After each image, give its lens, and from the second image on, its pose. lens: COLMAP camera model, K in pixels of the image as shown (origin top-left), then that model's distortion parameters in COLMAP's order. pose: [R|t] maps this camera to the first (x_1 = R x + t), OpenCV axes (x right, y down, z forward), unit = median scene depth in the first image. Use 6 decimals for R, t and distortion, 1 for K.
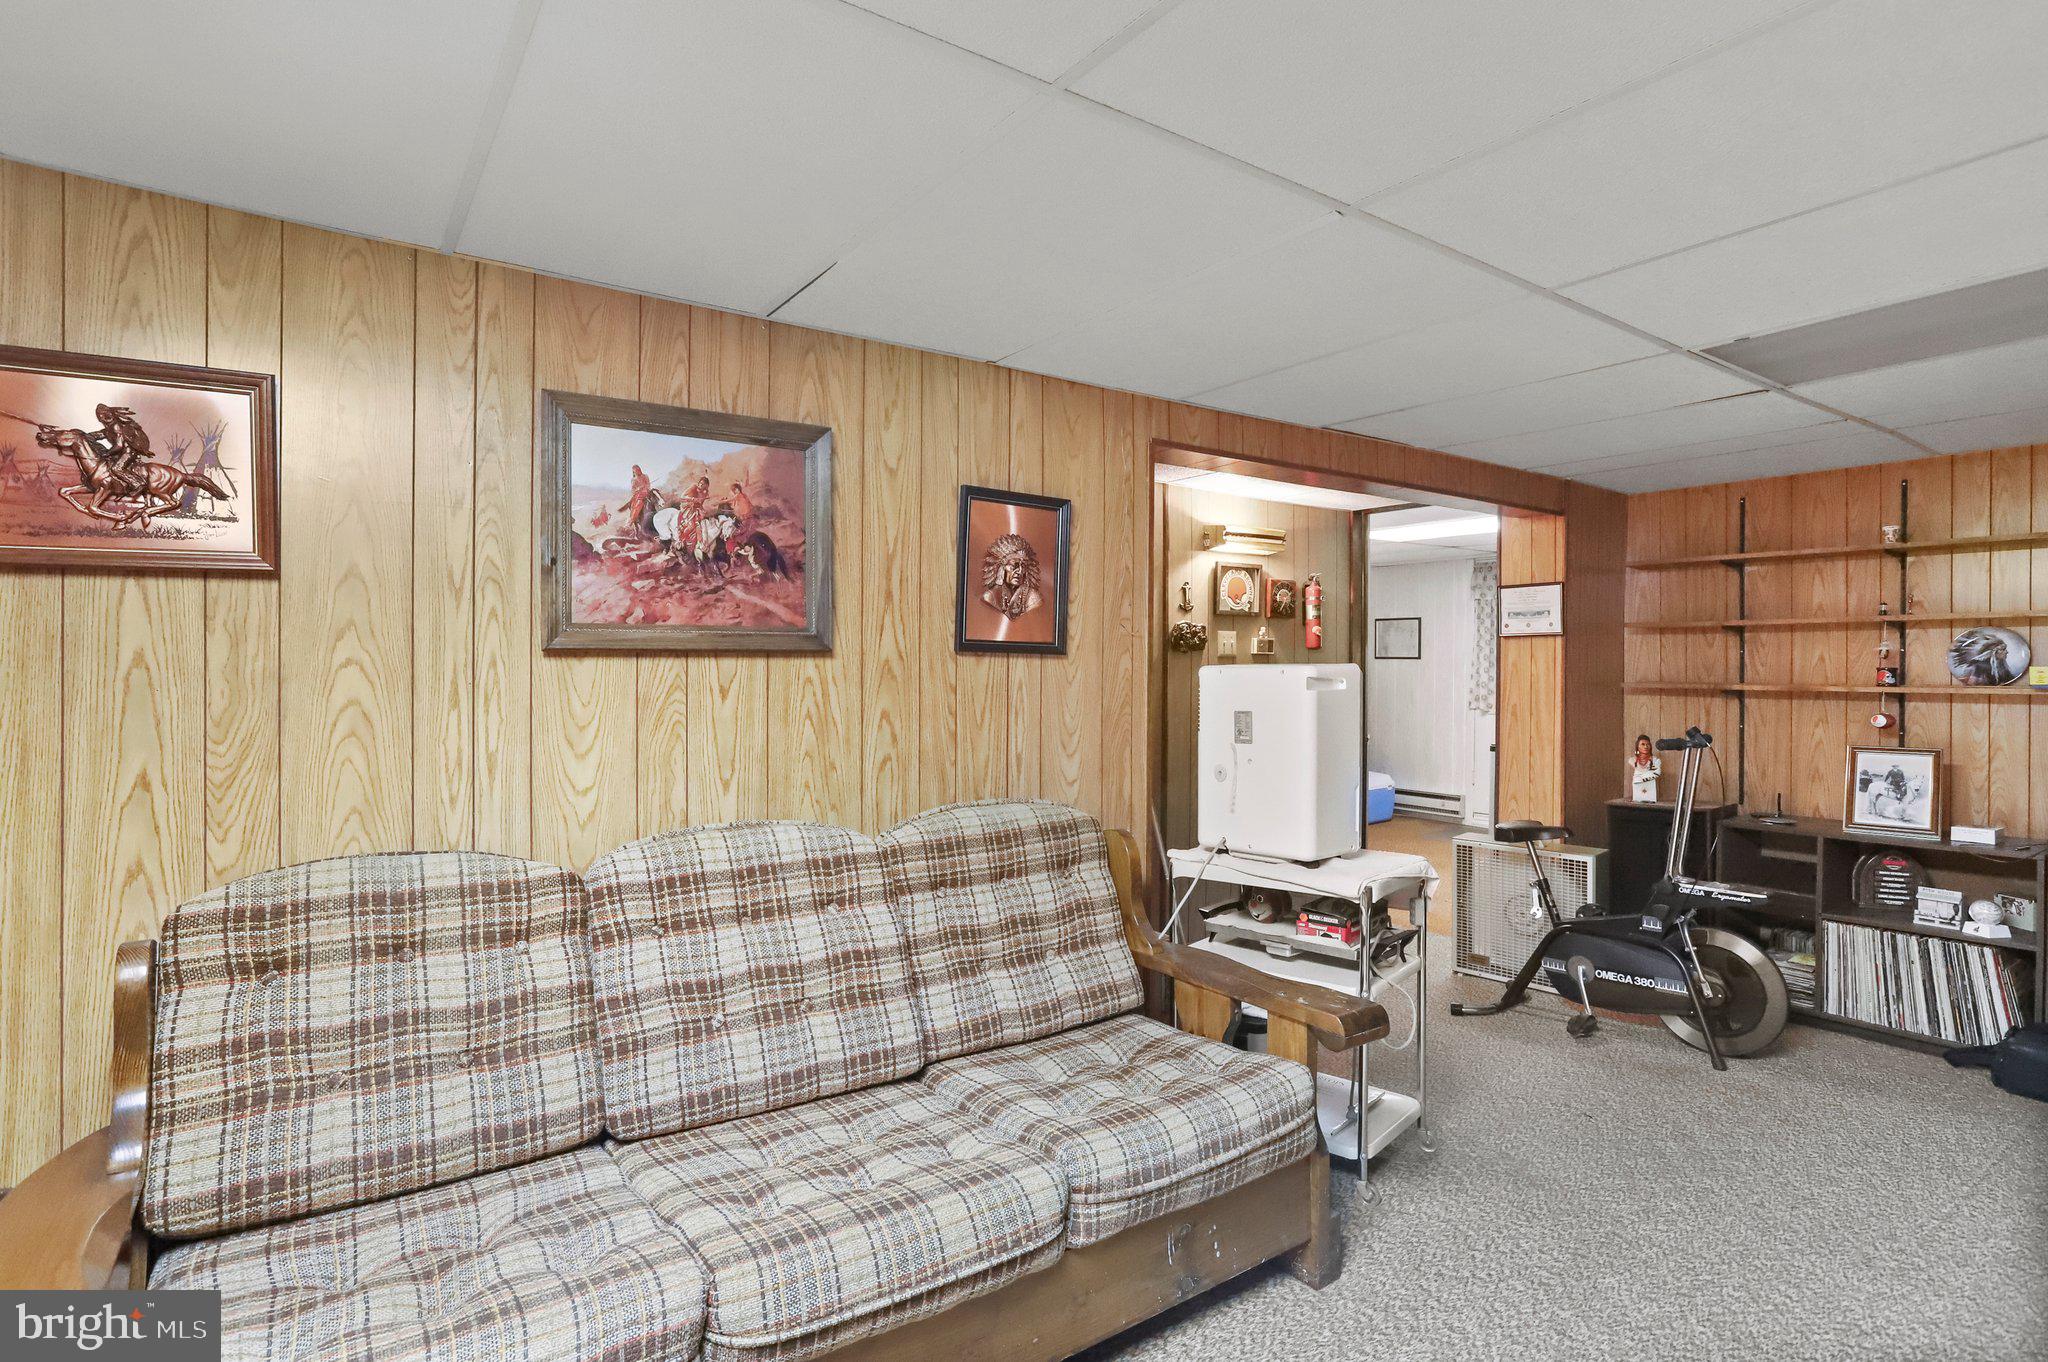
lens RADIAL K [[1051.8, 0, 1028.5], [0, 1051.8, 682.8], [0, 0, 1]] dist [-0.032658, 0.009546]
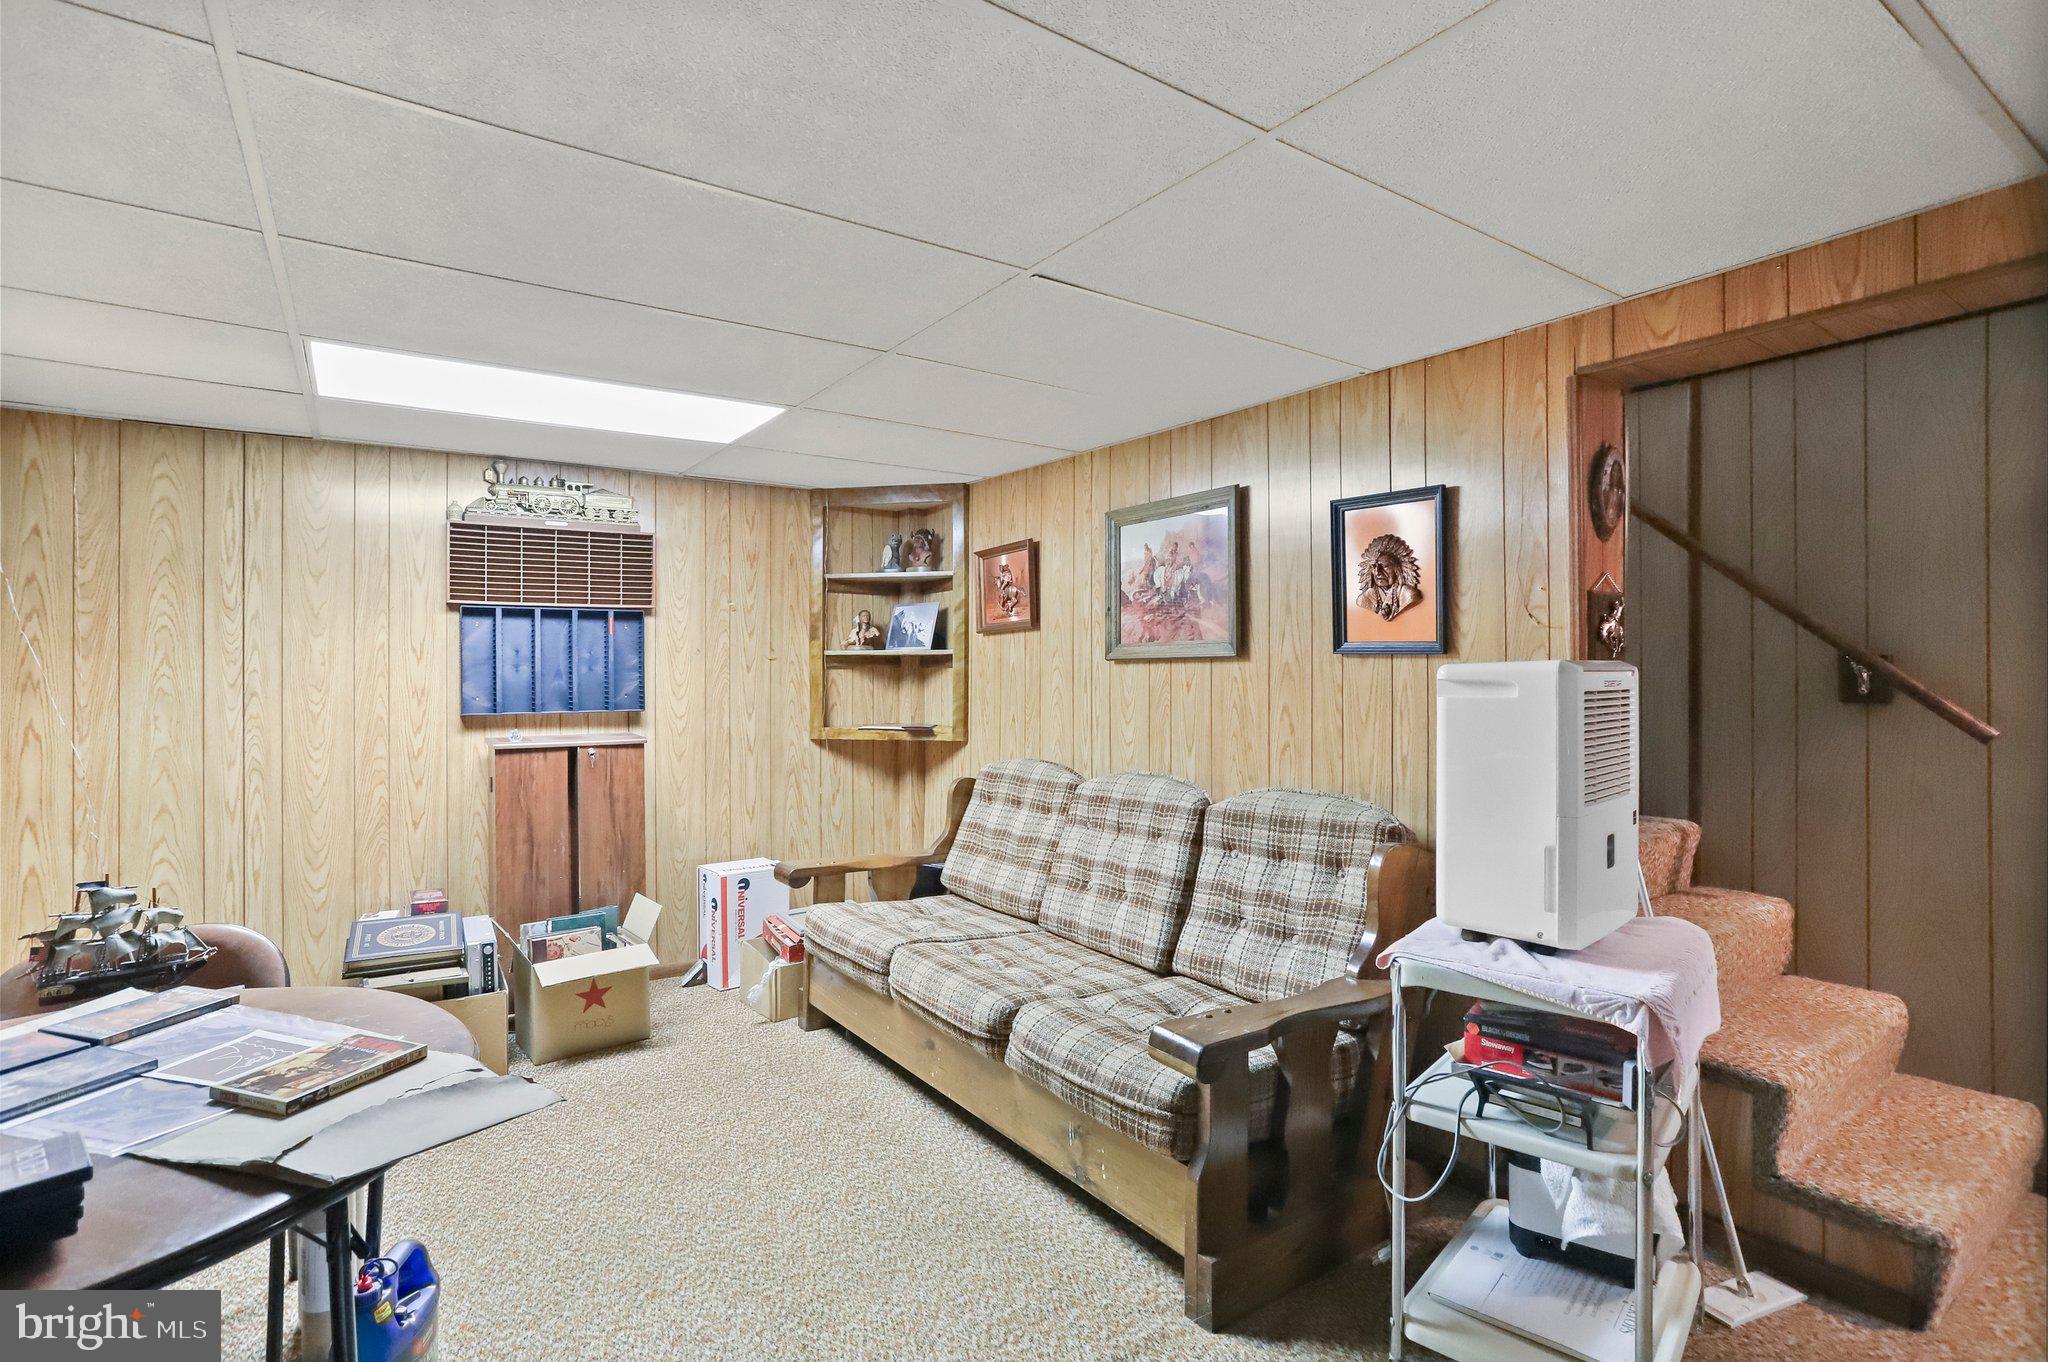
lens RADIAL K [[1016.9, 0, 1024.7], [0, 1016.9, 666.5], [0, 0, 1]] dist [-0.038764, 0.016070]
pose [[-0.018069, -0.005202, -0.999823, 1.175666], [-0.011572, 0.999921, -0.004993, -0.009113], [0.999770, 0.011480, -0.018128, 0.835004]]
